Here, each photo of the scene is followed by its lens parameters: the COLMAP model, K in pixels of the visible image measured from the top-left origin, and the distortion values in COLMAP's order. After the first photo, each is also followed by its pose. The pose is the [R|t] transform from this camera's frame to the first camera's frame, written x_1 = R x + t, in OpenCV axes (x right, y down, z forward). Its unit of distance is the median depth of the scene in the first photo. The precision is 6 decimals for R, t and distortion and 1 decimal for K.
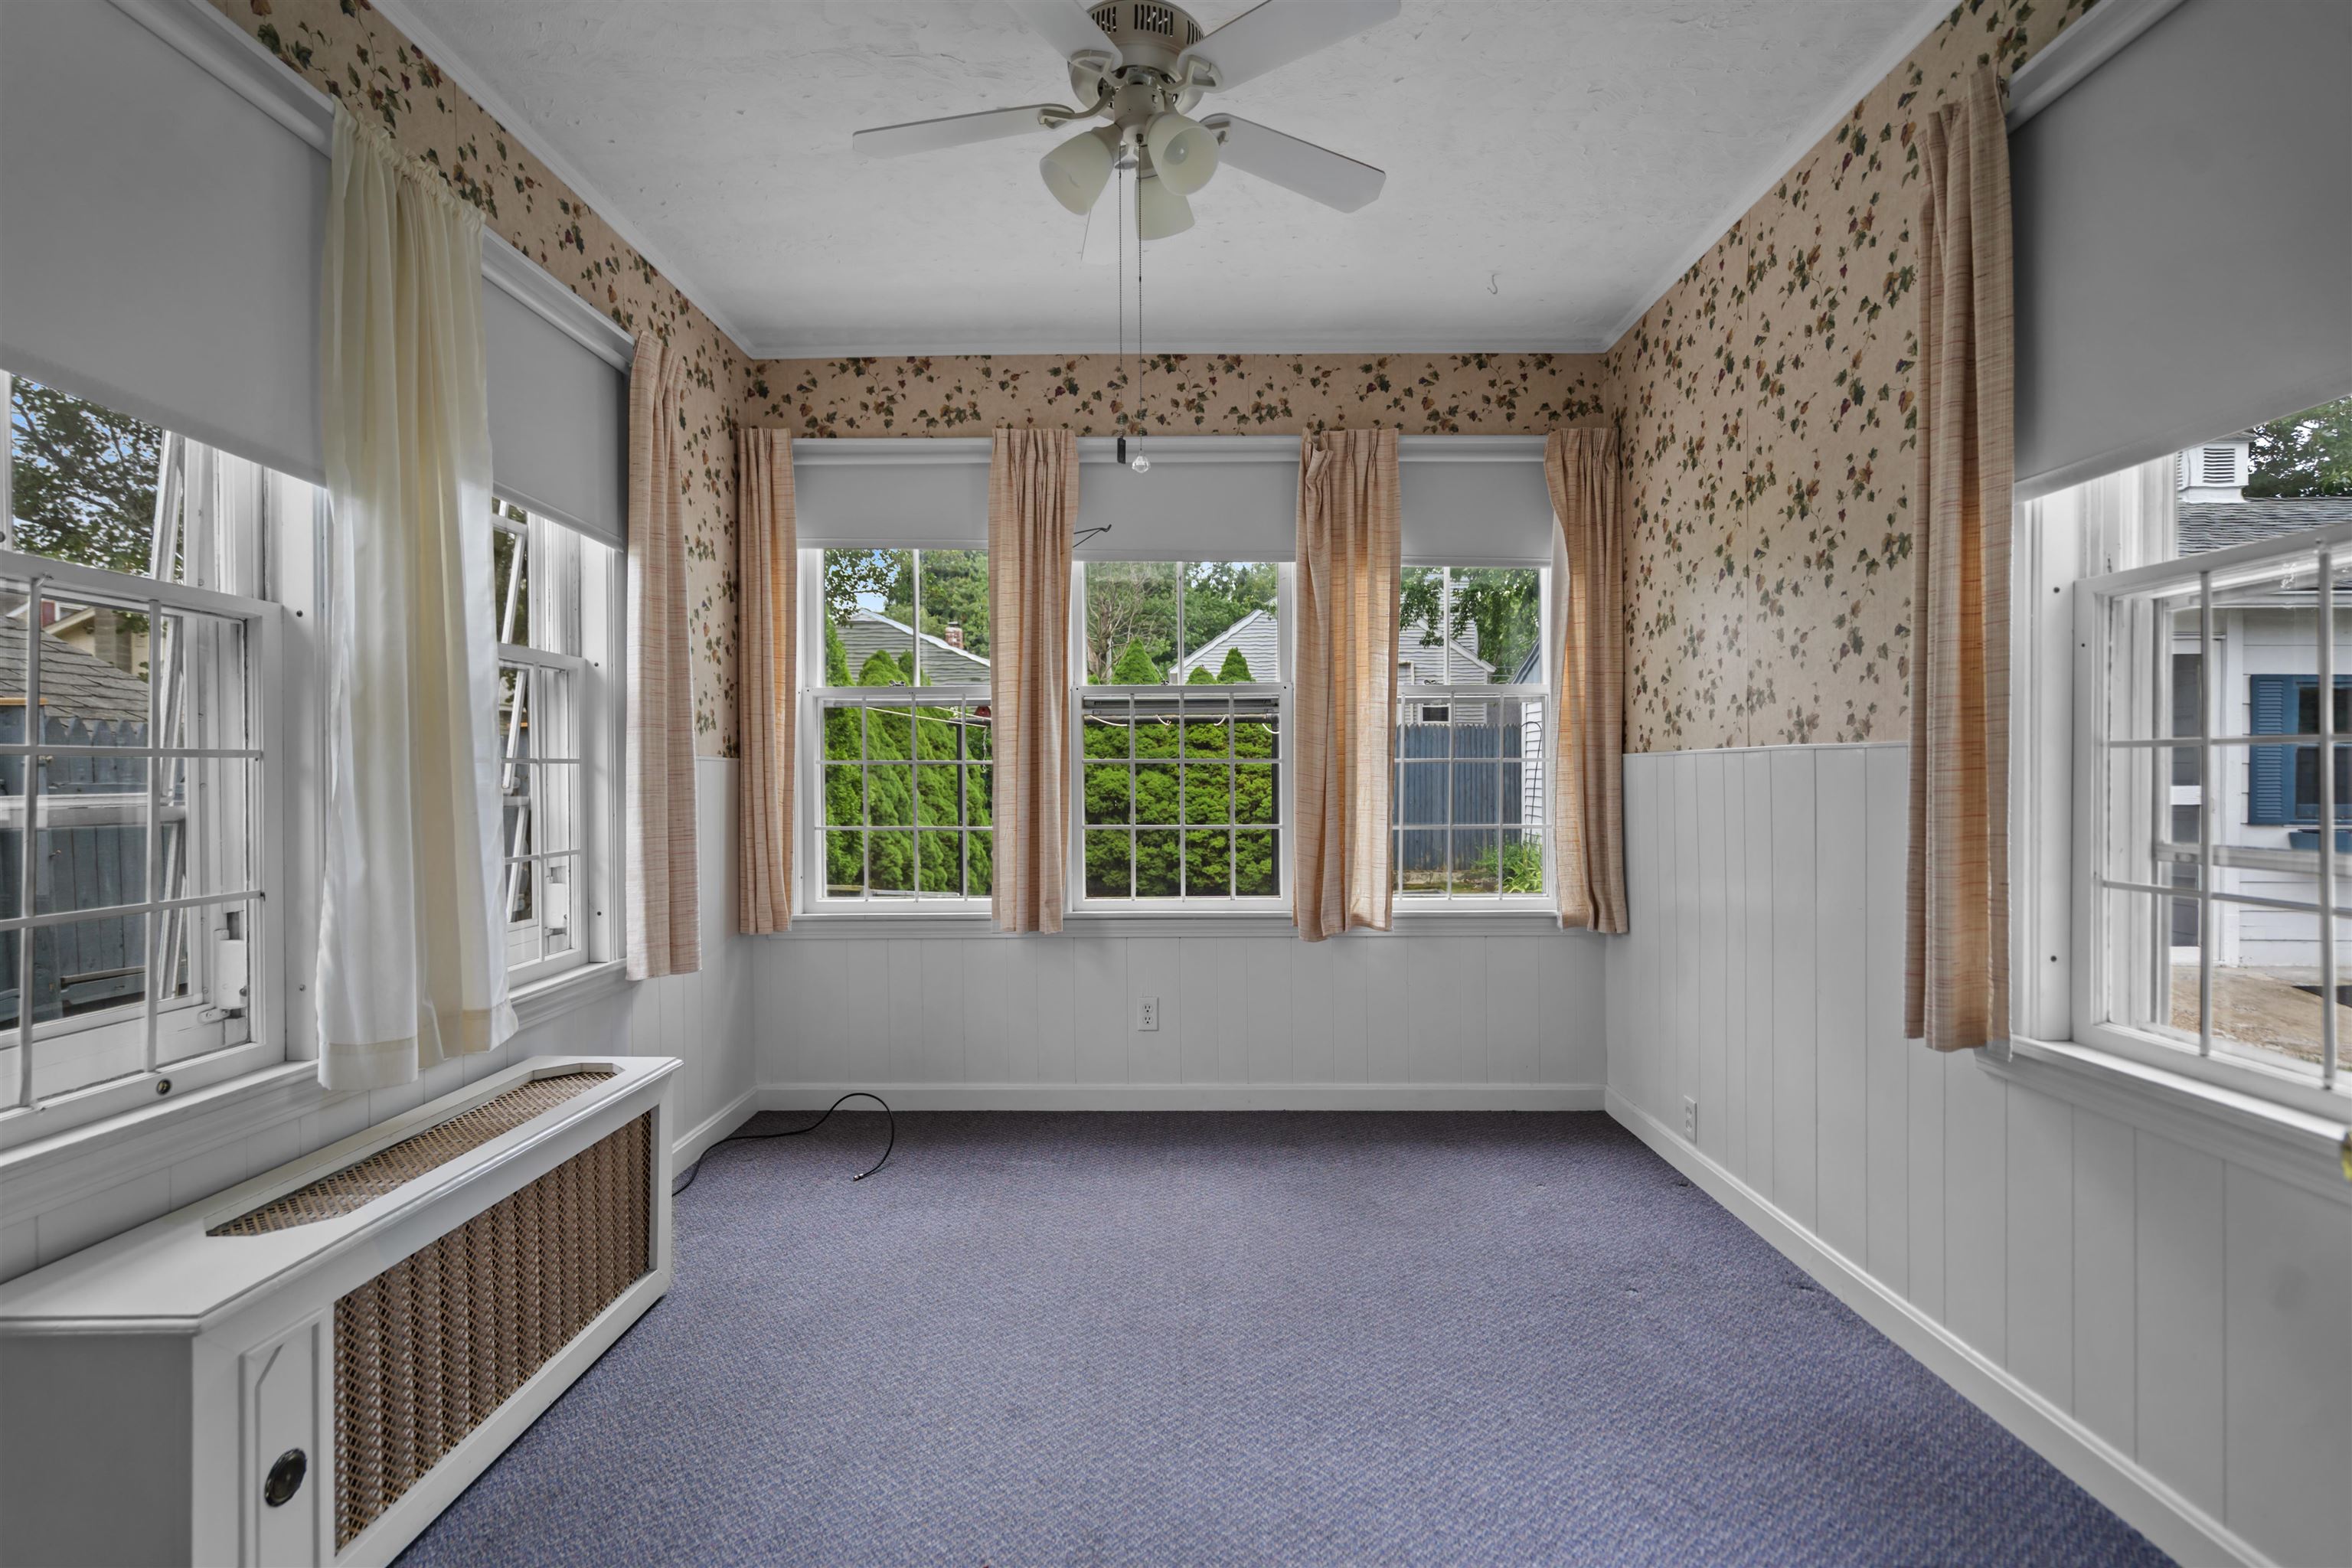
lens RADIAL K [[1075.7, 0, 1168.0], [0, 1075.7, 775.3], [0, 0, 1]] dist [-0.001514, 0.001336]
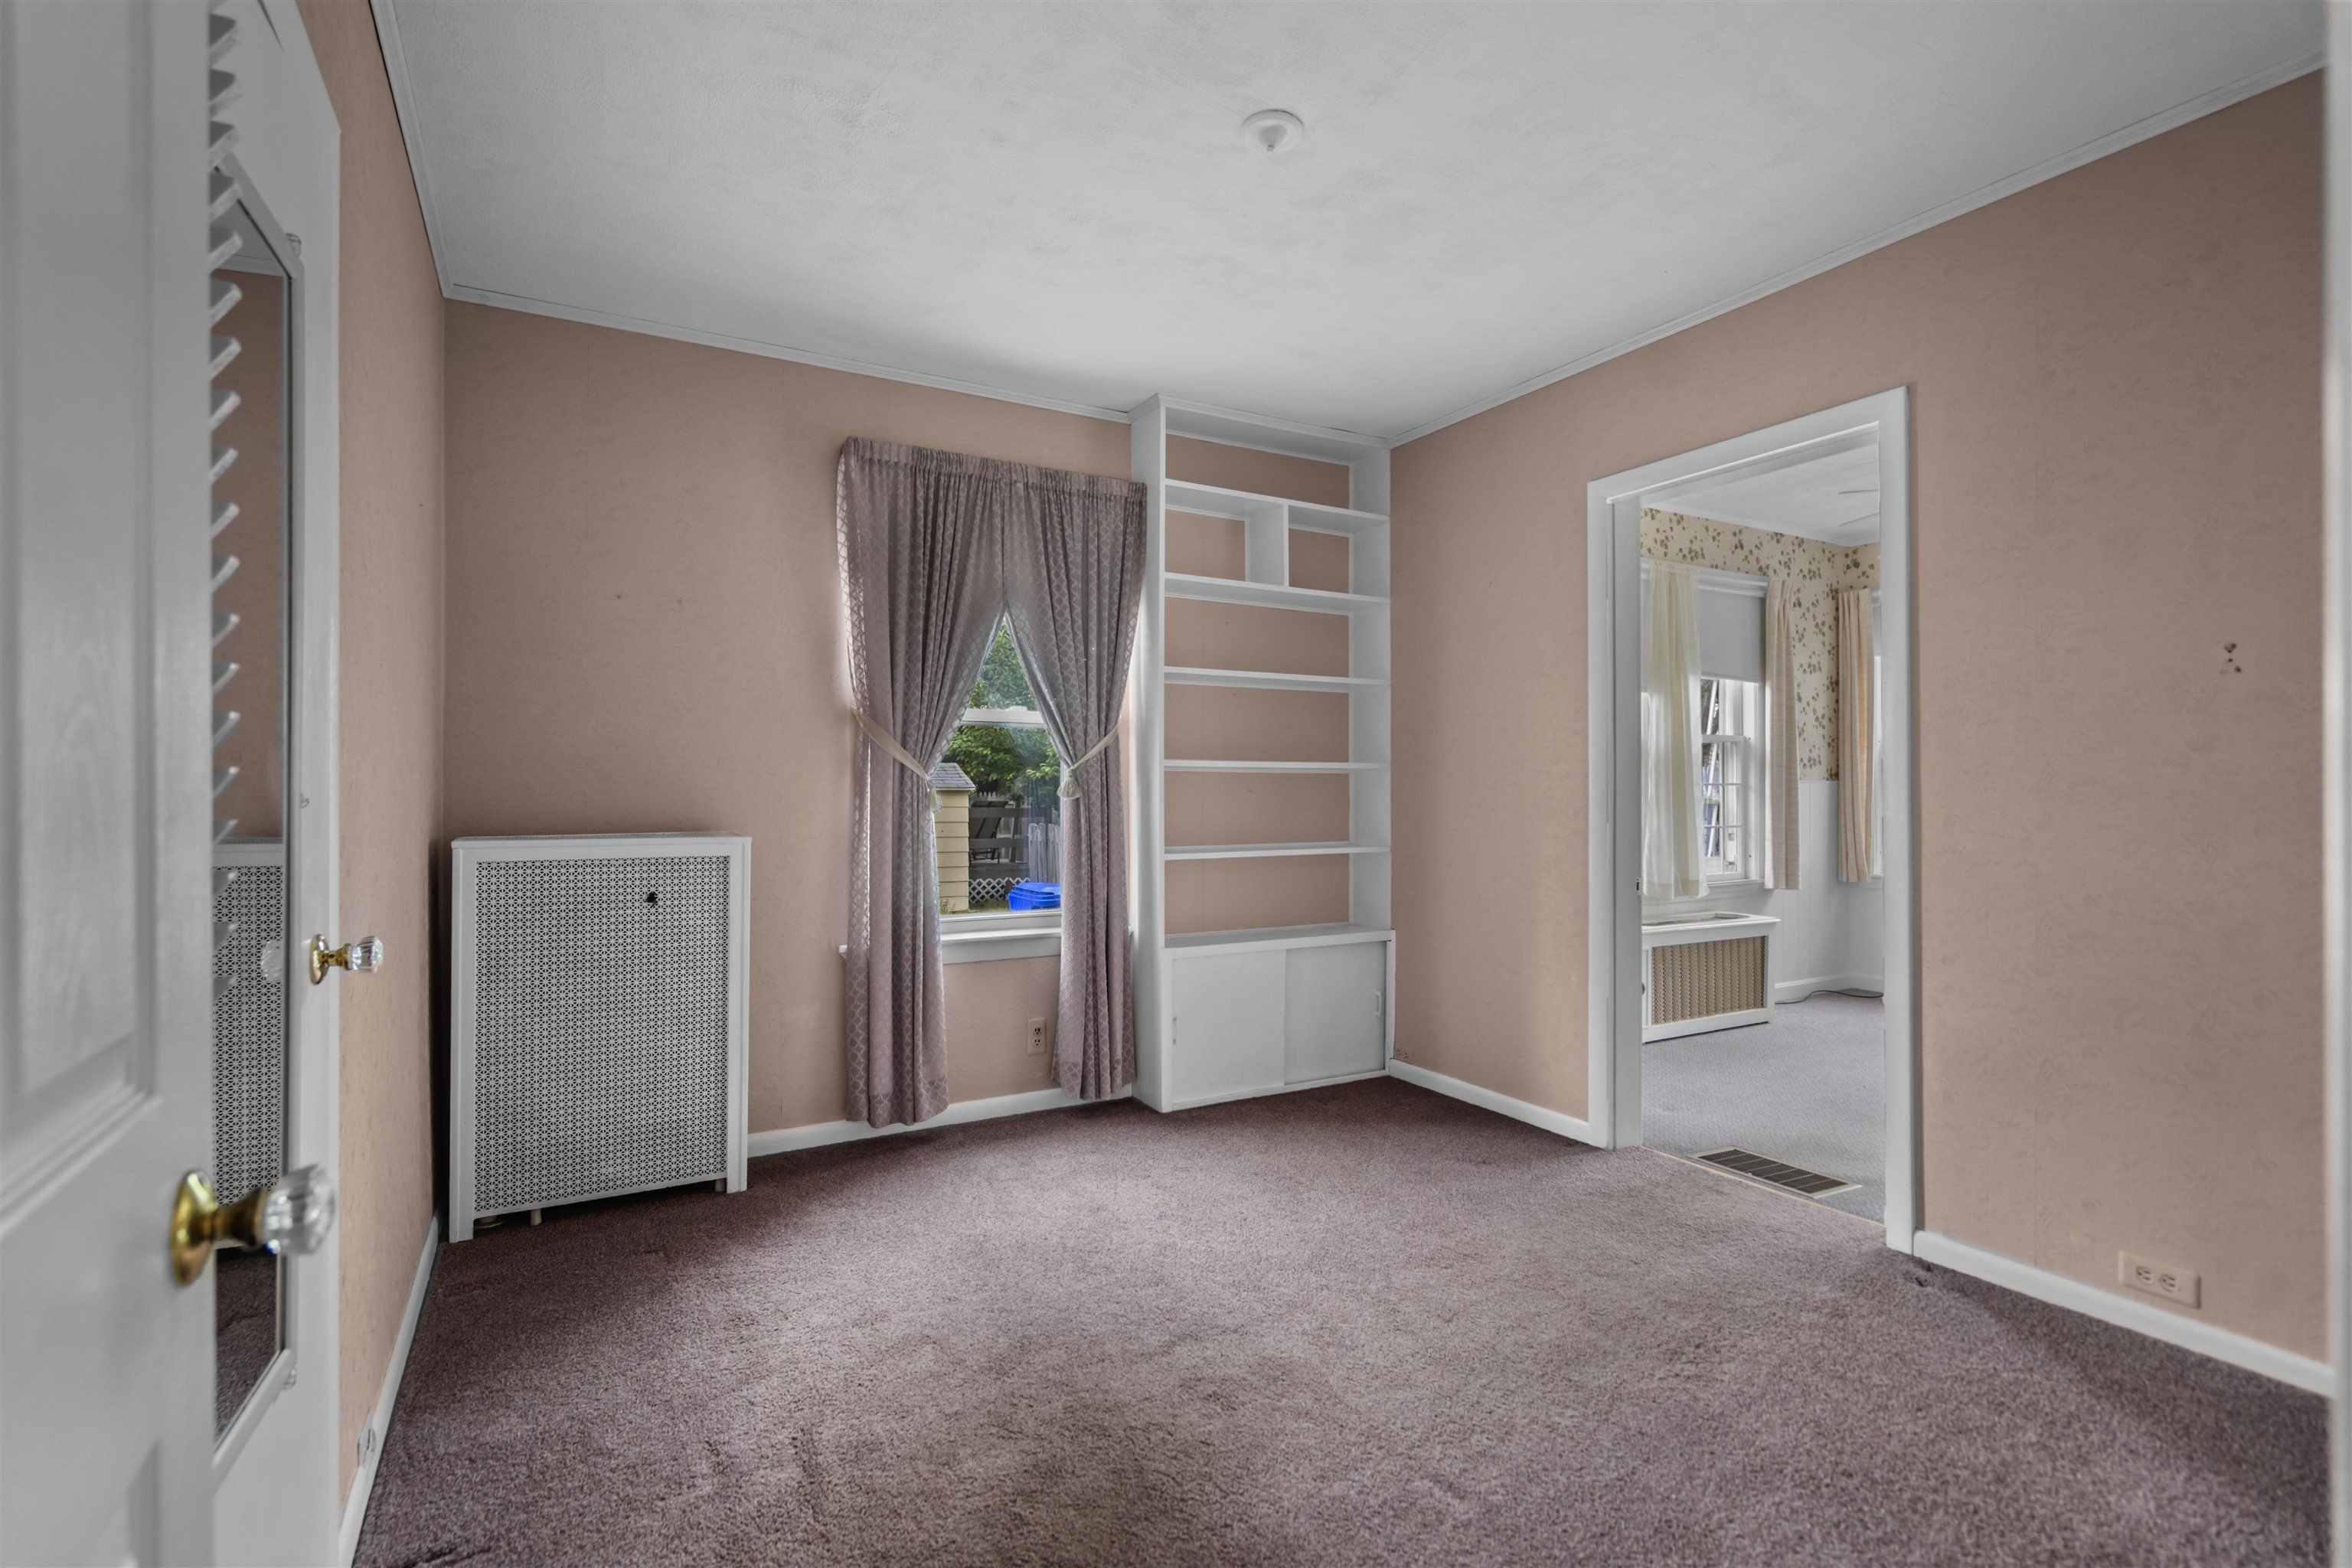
lens RADIAL K [[1075.7, 0, 1168.0], [0, 1075.7, 775.3], [0, 0, 1]] dist [-0.001514, 0.001336]
pose [[0.506894, 0.005628, -0.861990, 0.640363], [-0.003437, 0.999984, 0.004508, -0.032838], [0.862002, 0.000677, 0.506905, -0.951618]]
